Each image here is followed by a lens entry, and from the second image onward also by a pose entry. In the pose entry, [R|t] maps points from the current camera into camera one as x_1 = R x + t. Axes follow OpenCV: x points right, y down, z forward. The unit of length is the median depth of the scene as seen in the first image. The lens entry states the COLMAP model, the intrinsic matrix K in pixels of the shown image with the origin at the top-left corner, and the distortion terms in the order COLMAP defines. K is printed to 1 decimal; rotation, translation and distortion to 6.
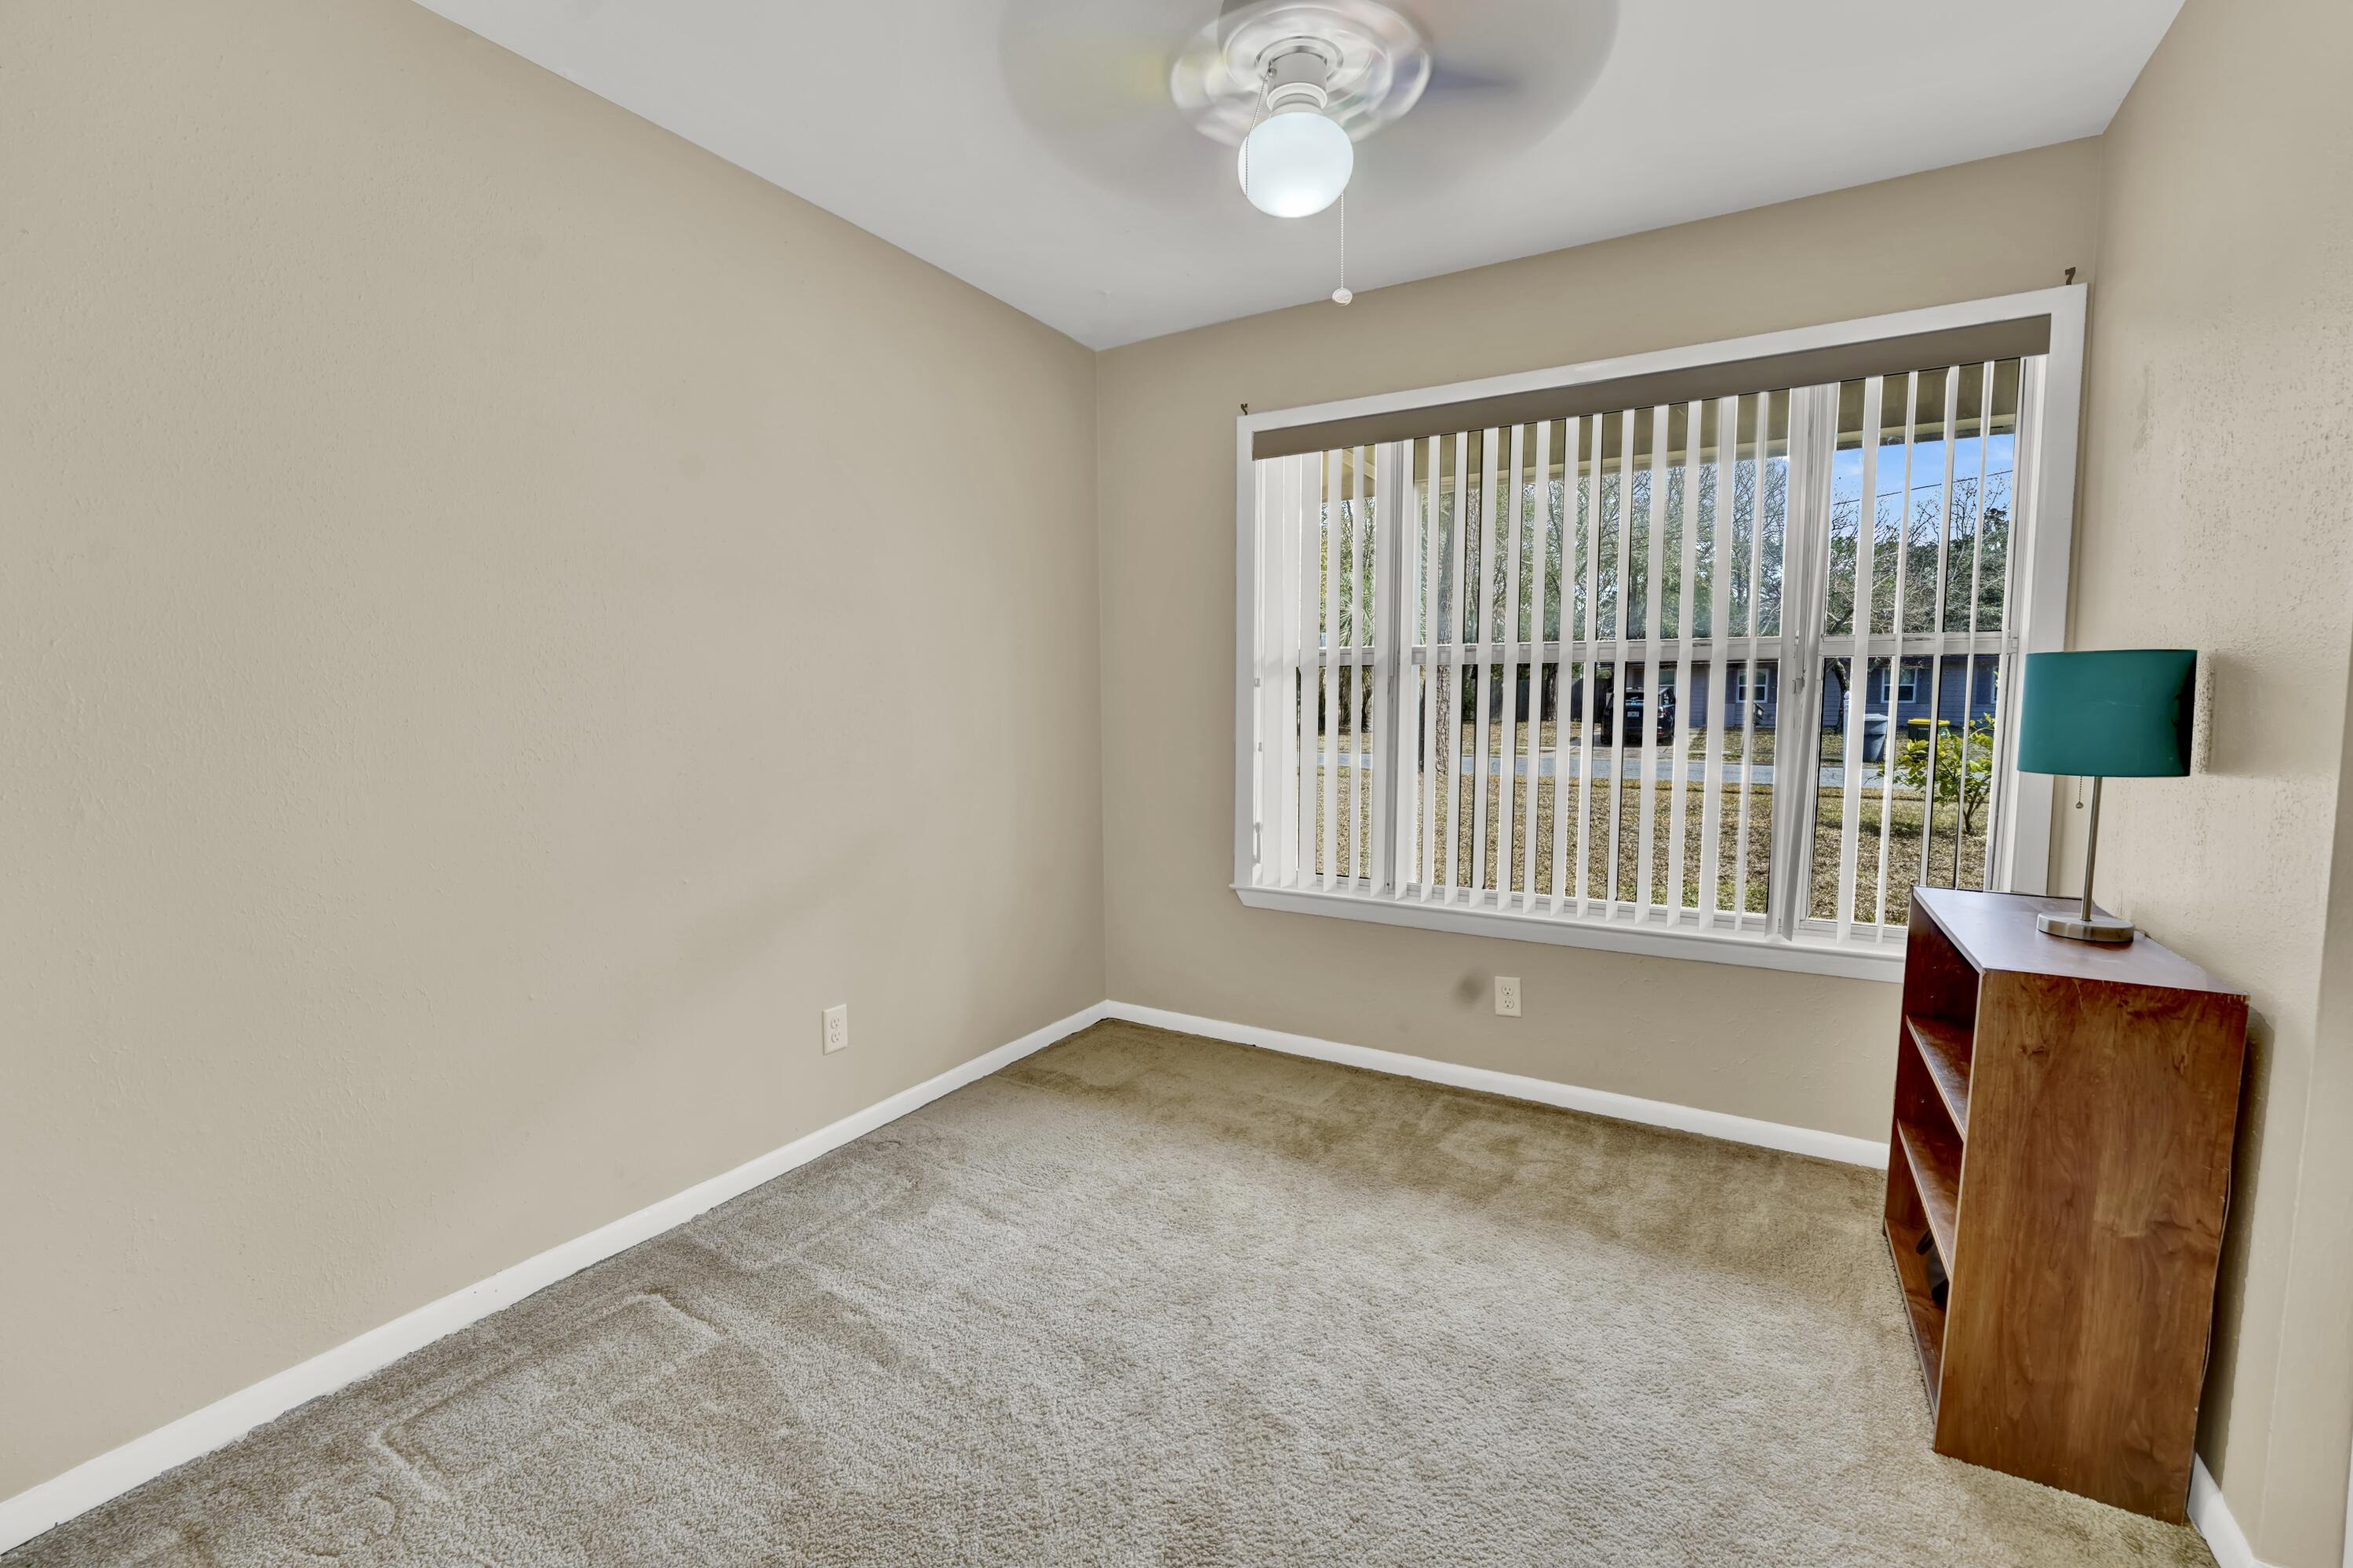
lens RADIAL K [[972.9, 0, 1163.6], [0, 972.9, 741.1], [0, 0, 1]] dist [-0.028993, 0.003624]
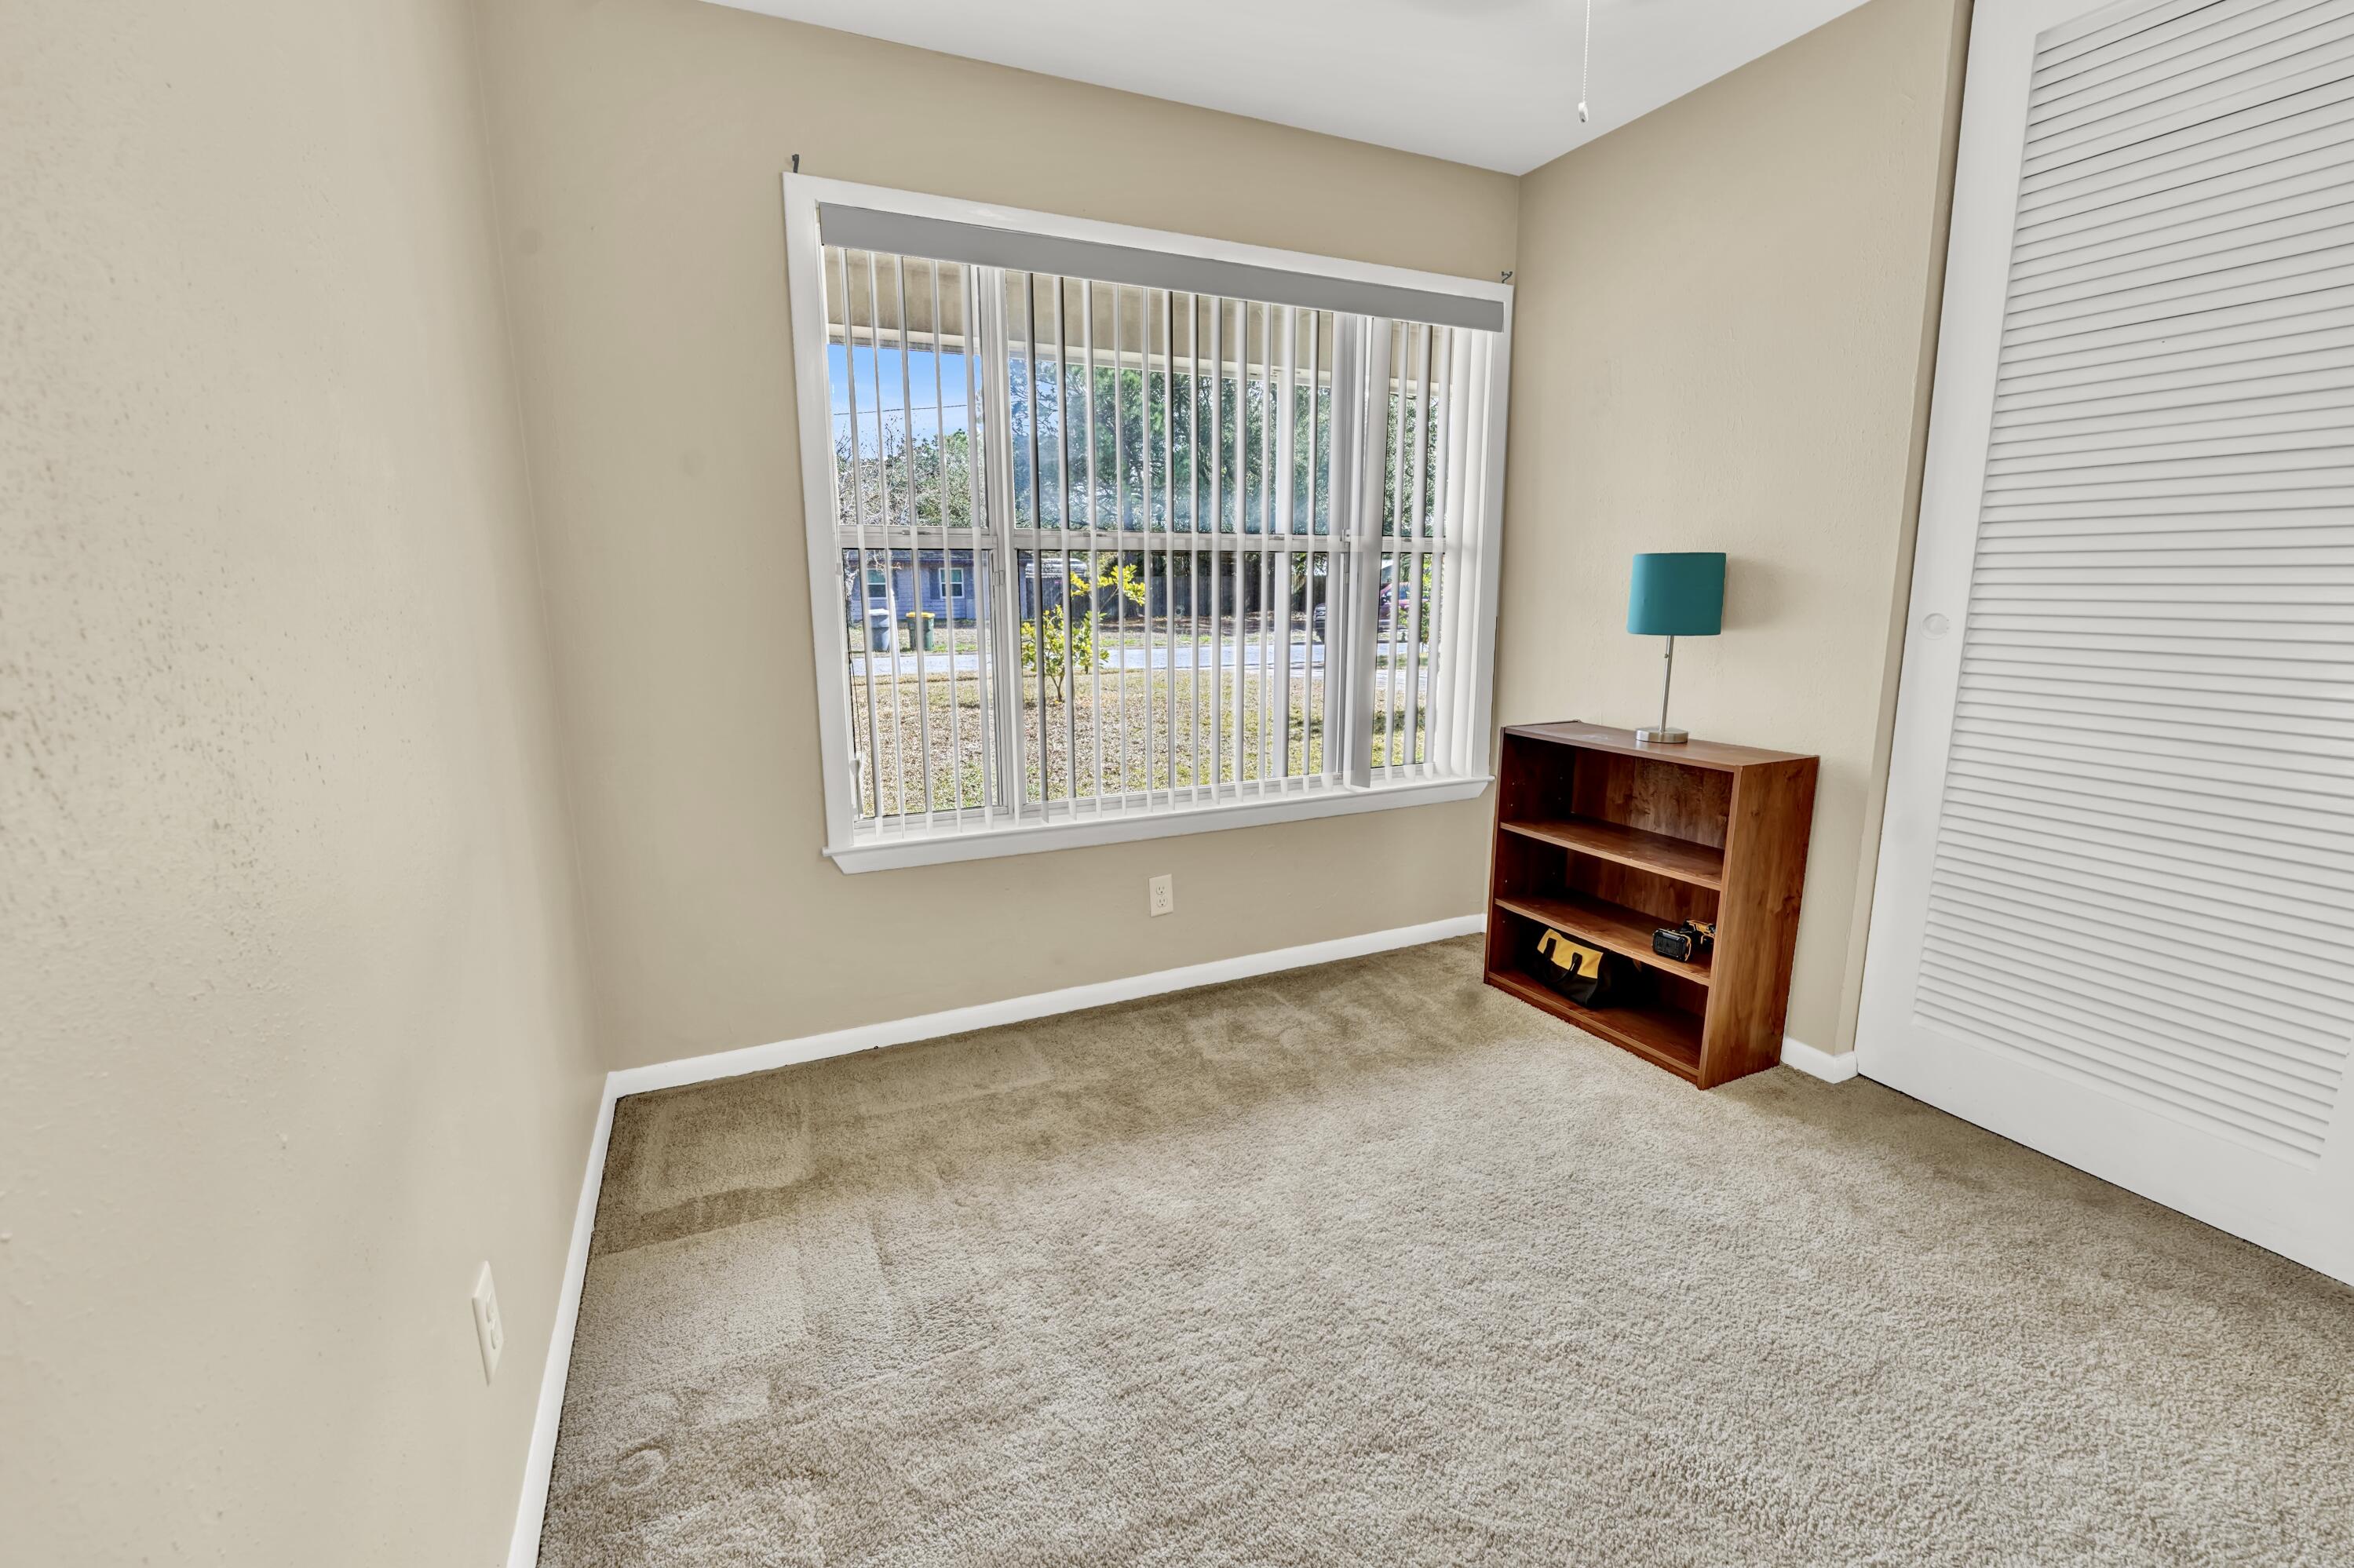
lens RADIAL K [[988.8, 0, 1179.3], [0, 988.8, 753.9], [0, 0, 1]] dist [-0.018424, 0.000094]
pose [[0.555213, -0.139737, 0.819886, -0.406202], [0.038798, 0.989063, 0.142298, -0.021195], [-0.830803, -0.047196, 0.554562, 0.393125]]
